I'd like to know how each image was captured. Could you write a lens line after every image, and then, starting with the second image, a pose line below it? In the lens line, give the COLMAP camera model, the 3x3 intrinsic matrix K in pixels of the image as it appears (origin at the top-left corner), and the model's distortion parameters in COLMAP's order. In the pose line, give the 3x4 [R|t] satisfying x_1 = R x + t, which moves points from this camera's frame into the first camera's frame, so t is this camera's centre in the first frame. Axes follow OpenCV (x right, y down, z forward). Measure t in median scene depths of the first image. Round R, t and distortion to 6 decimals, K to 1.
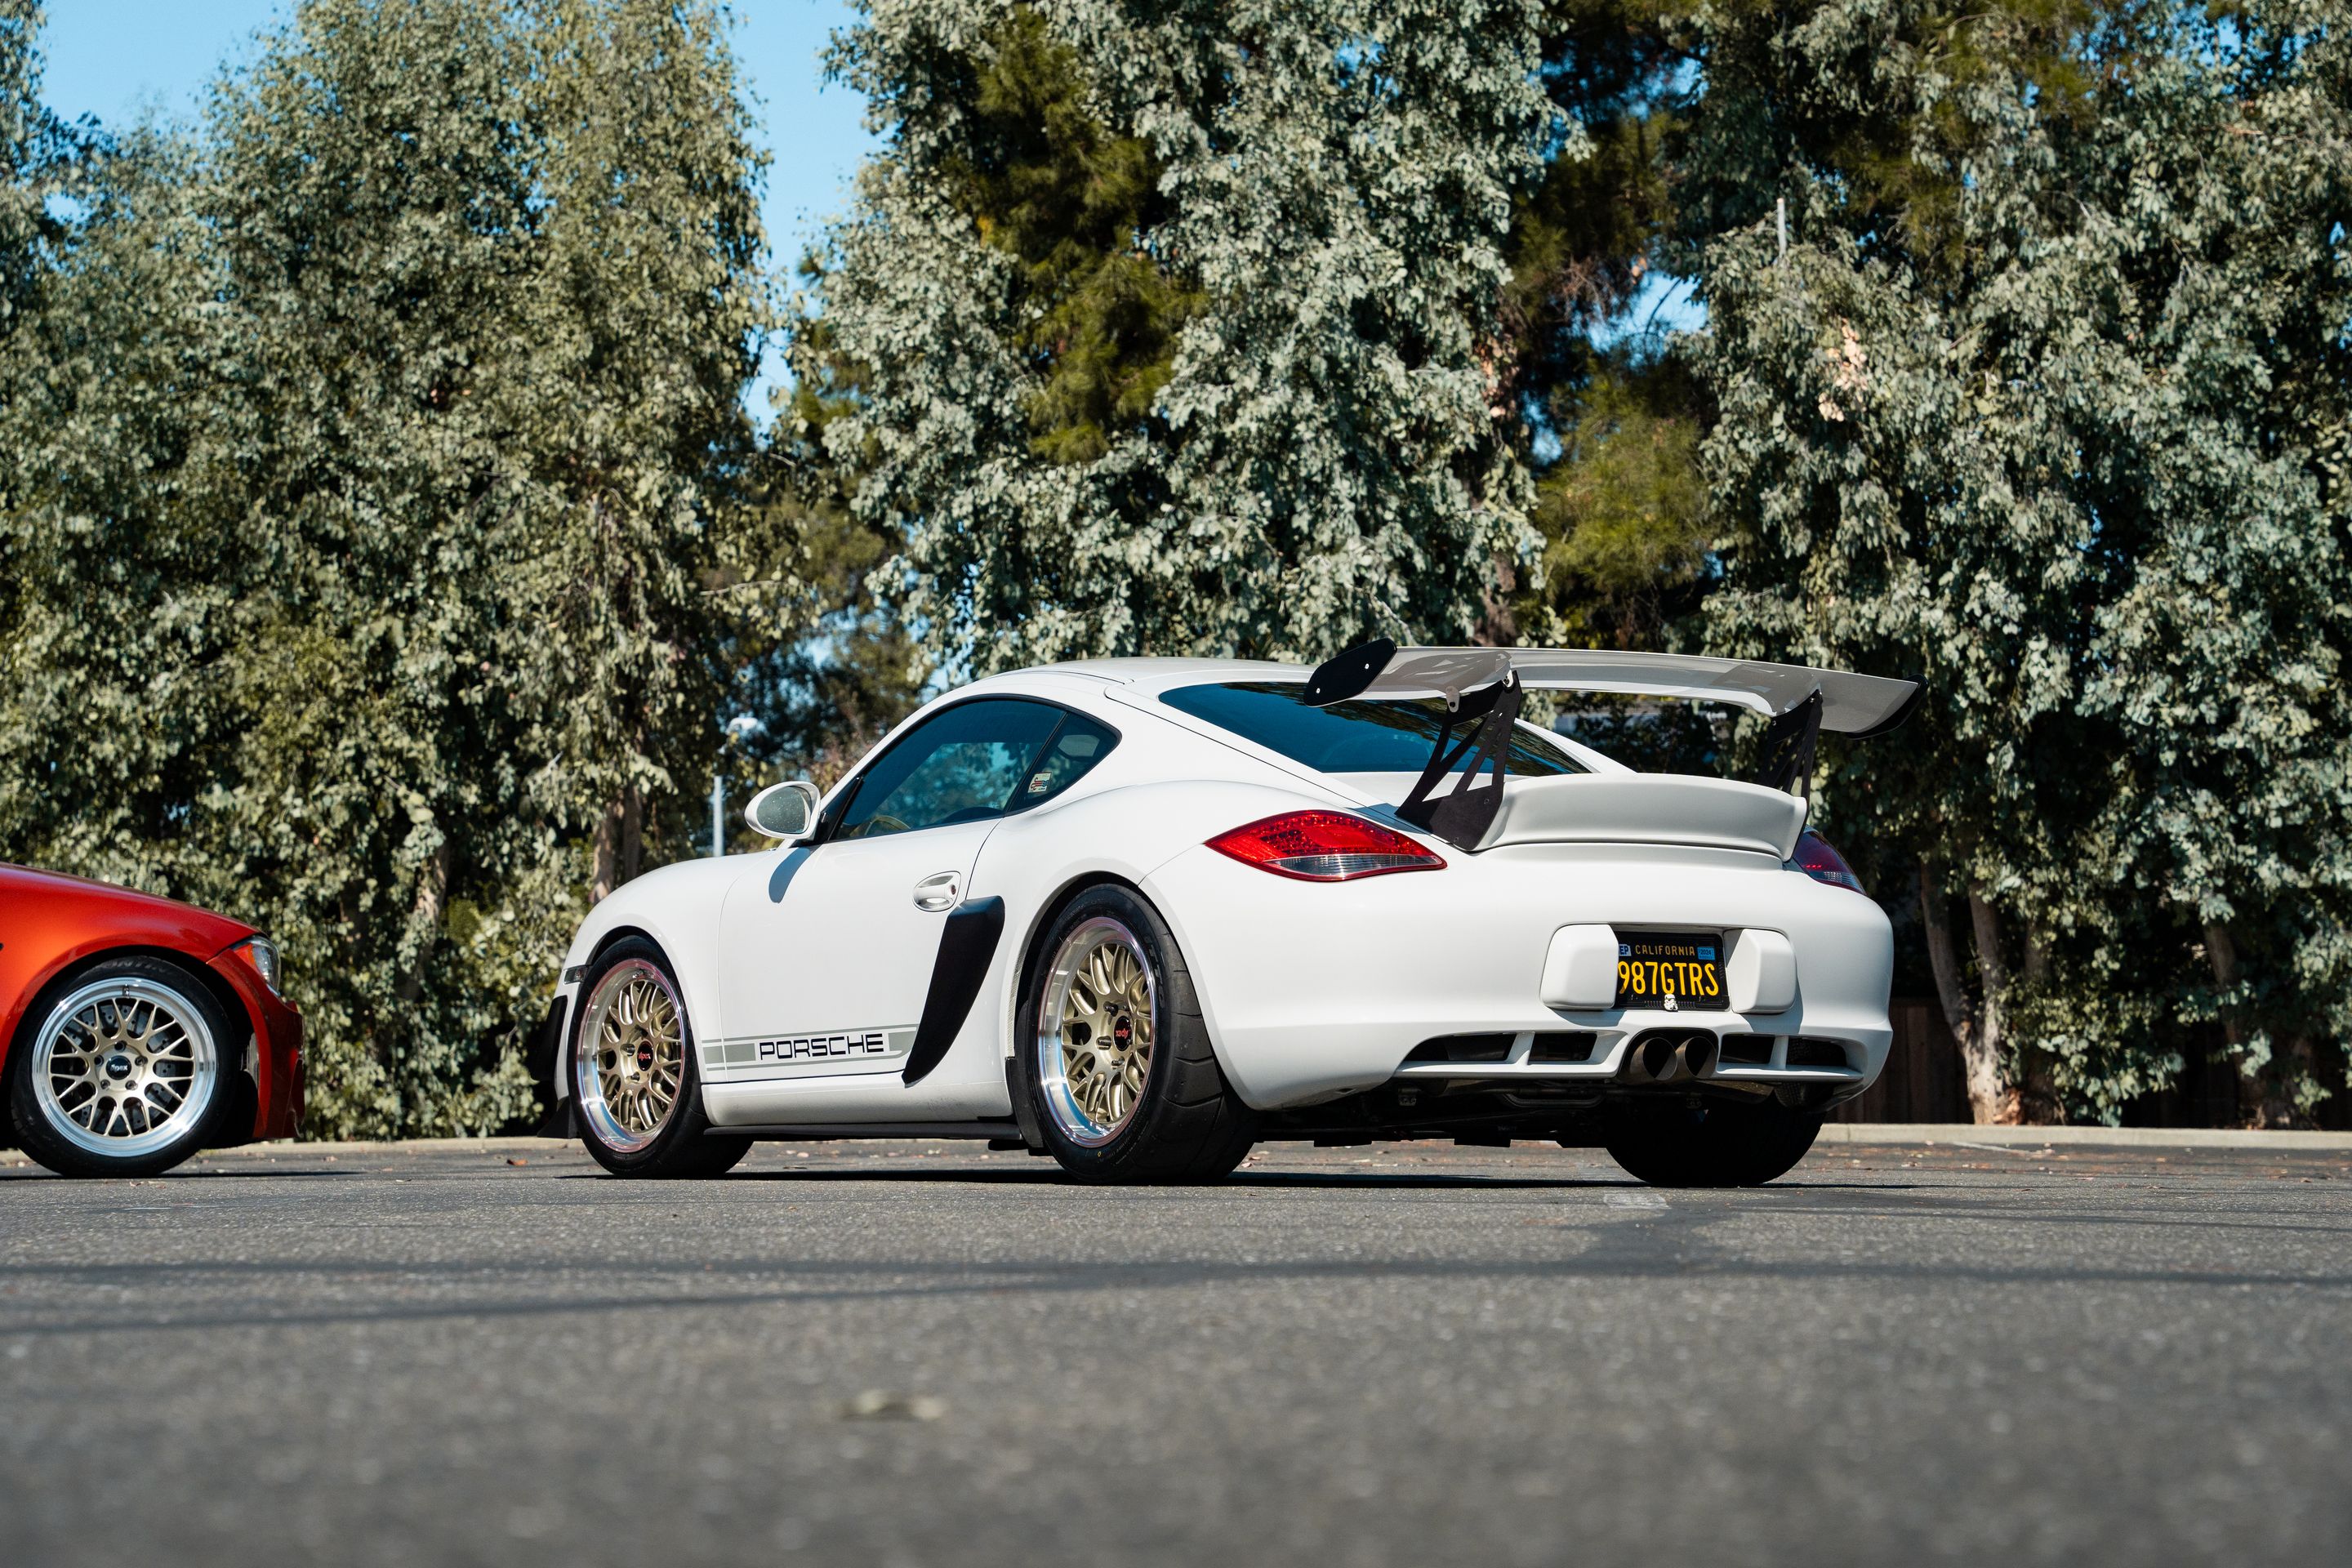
lens RADIAL K [[4807.1, 0, 1176.0], [0, 4807.1, 784.0], [0, 0, 1]] dist [0.383218, 0.571533]
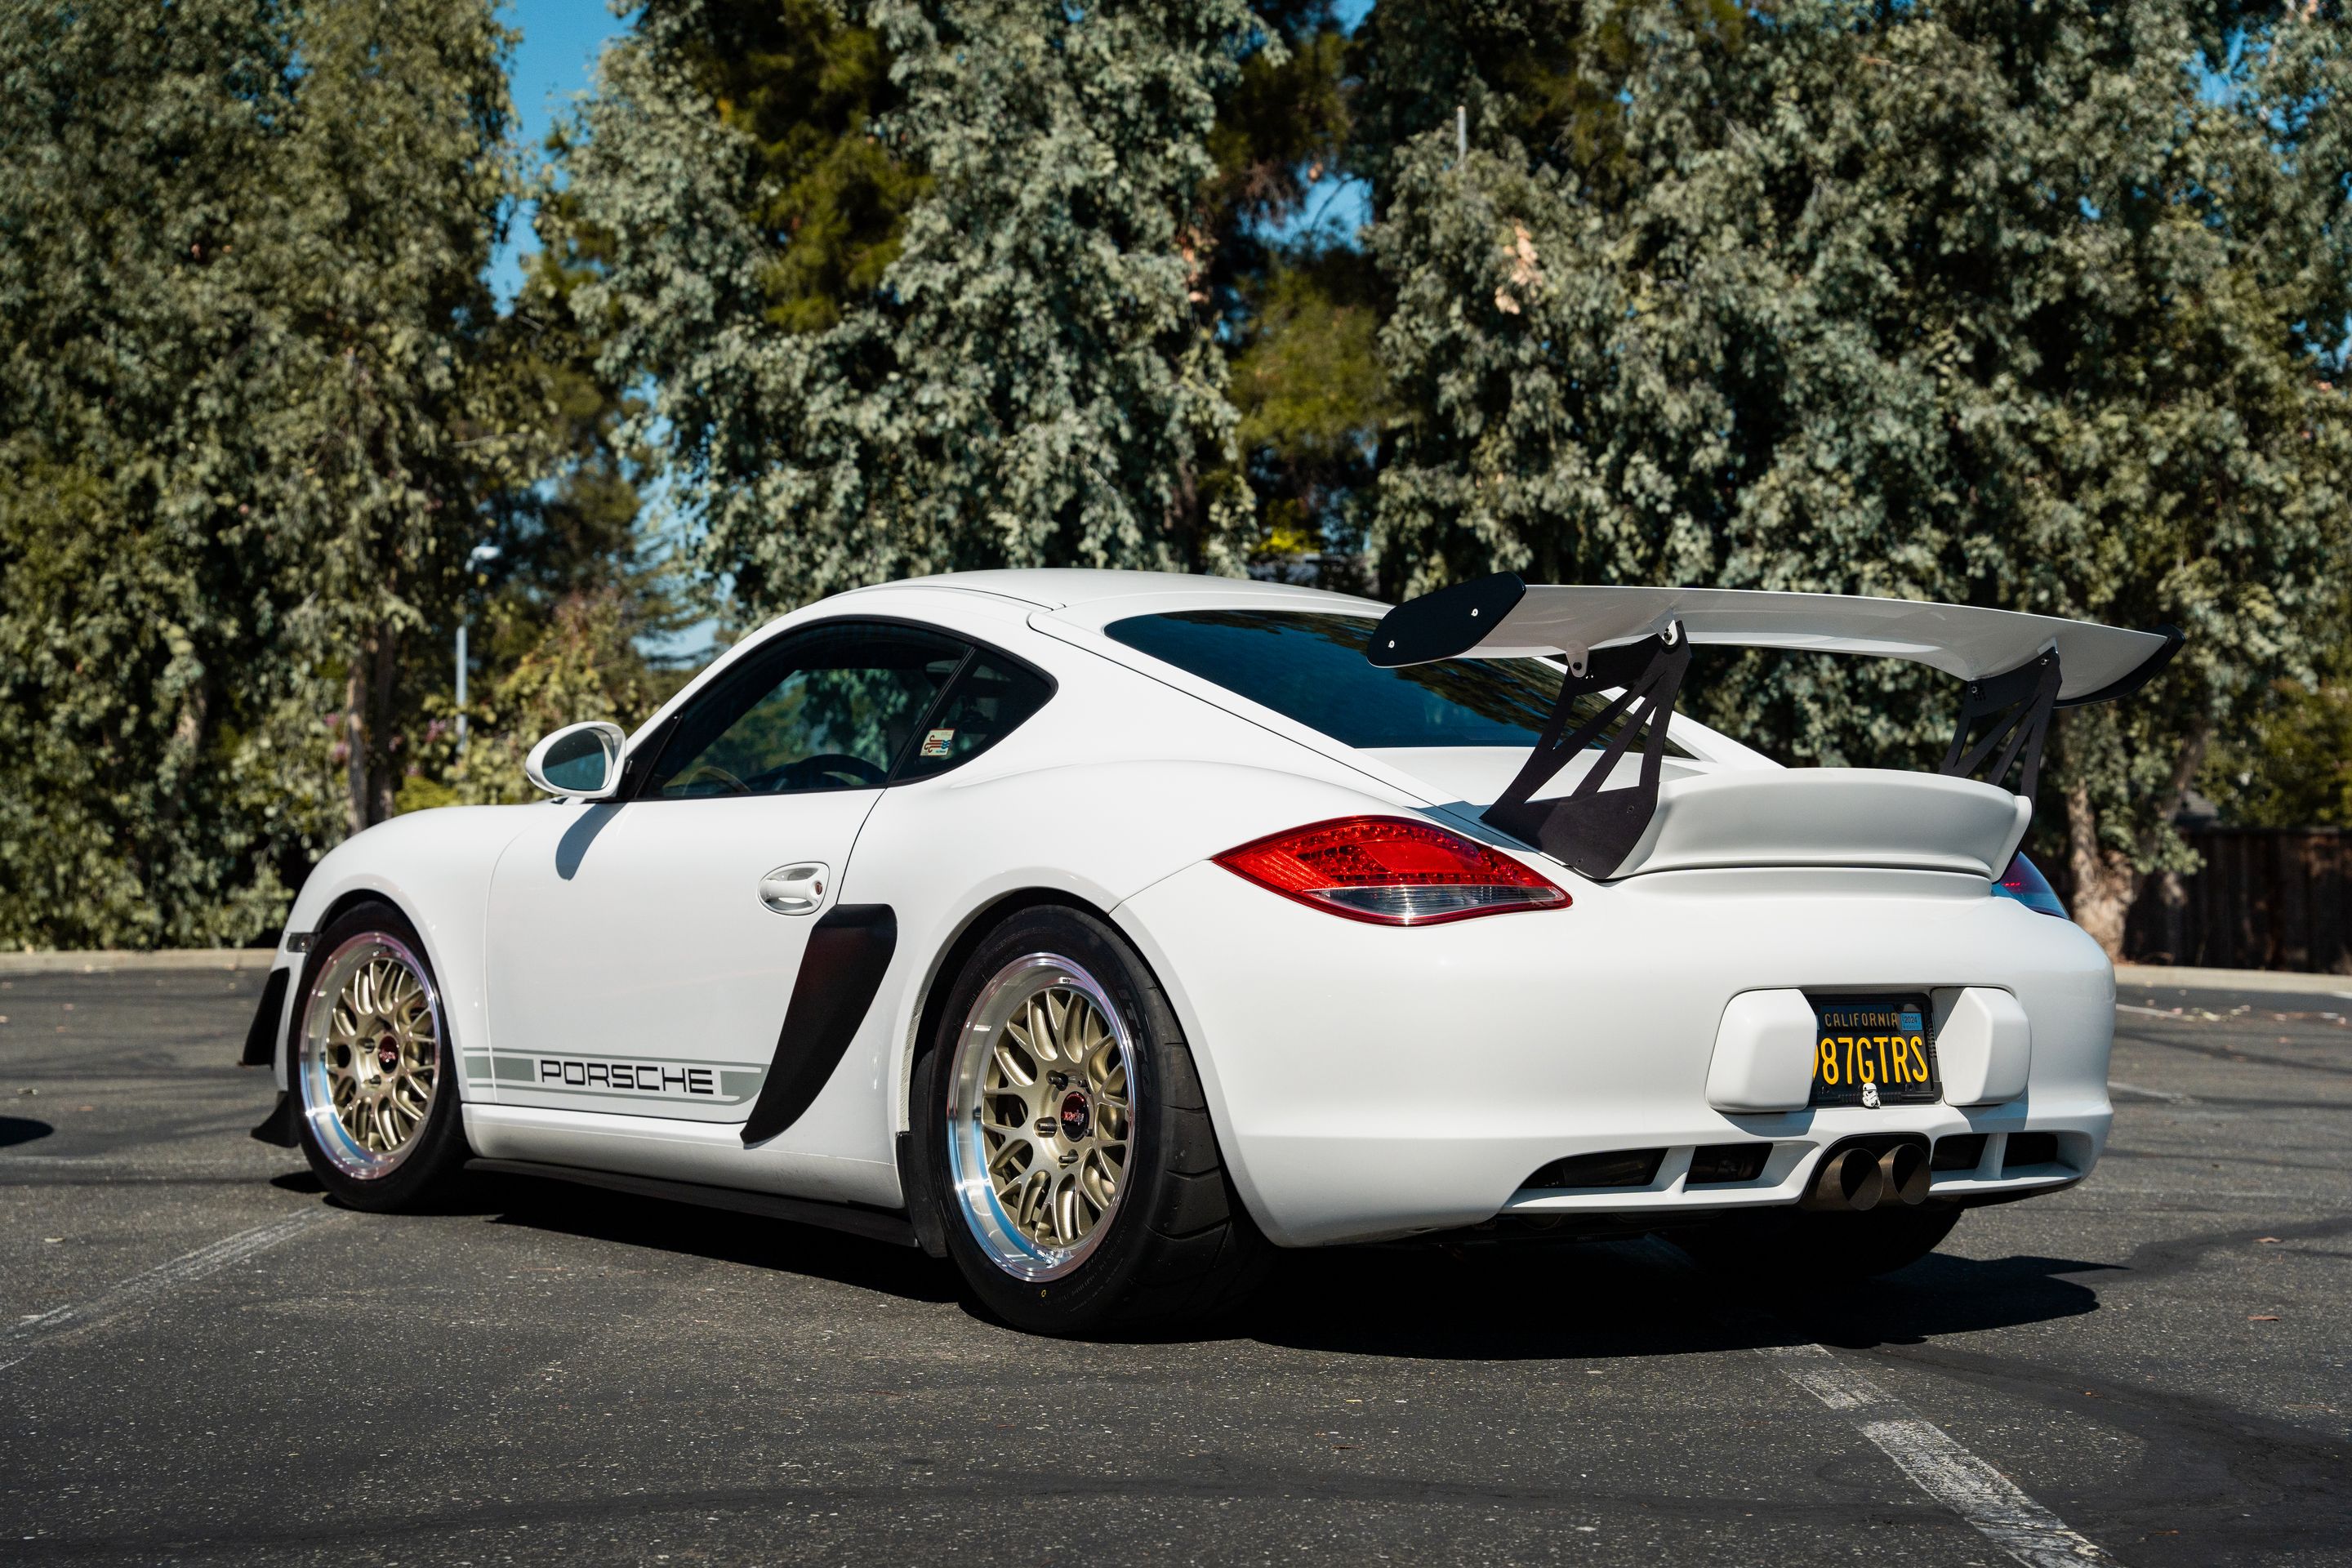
lens RADIAL K [[3733.4, 0, 1170.0], [0, 3733.4, 761.7], [0, 0, 1]] dist [0.186617, 0.443908]
pose [[0.995590, 0.014697, 0.092648, -0.016817], [-0.018717, 0.998914, 0.042672, -0.008206], [-0.091920, -0.044218, 0.994784, 0.157071]]
